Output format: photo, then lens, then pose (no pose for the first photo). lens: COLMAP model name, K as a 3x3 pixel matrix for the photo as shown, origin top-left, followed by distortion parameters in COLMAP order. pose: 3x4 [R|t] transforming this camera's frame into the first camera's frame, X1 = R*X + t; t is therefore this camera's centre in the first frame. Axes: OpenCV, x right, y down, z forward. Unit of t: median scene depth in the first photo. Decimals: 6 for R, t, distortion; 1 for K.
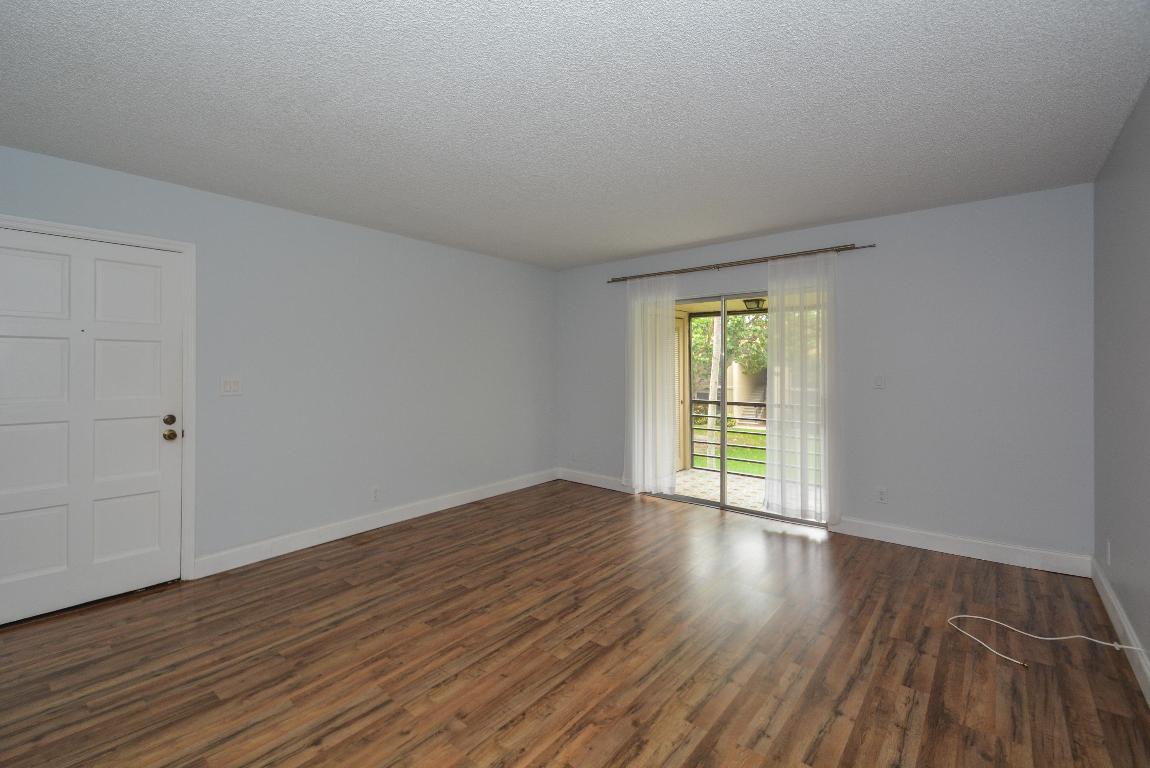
lens RADIAL K [[516.9, 0, 566.9], [0, 516.9, 366.9], [0, 0, 1]] dist [0.028714, -0.014883]
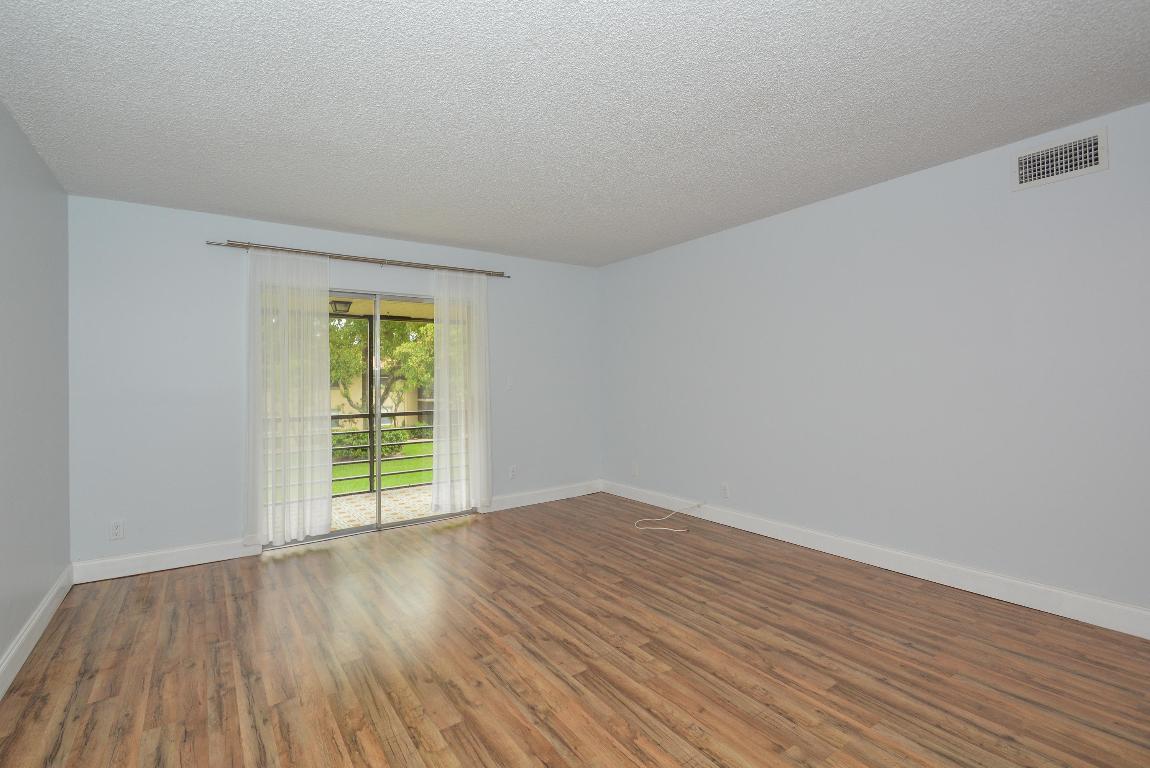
lens RADIAL K [[516.9, 0, 566.9], [0, 516.9, 366.9], [0, 0, 1]] dist [0.028714, -0.014883]
pose [[0.265100, 0.014322, 0.964115, -0.828342], [0.017250, 0.999659, -0.019593, 0.034909], [-0.964067, 0.021825, 0.264762, 0.796130]]
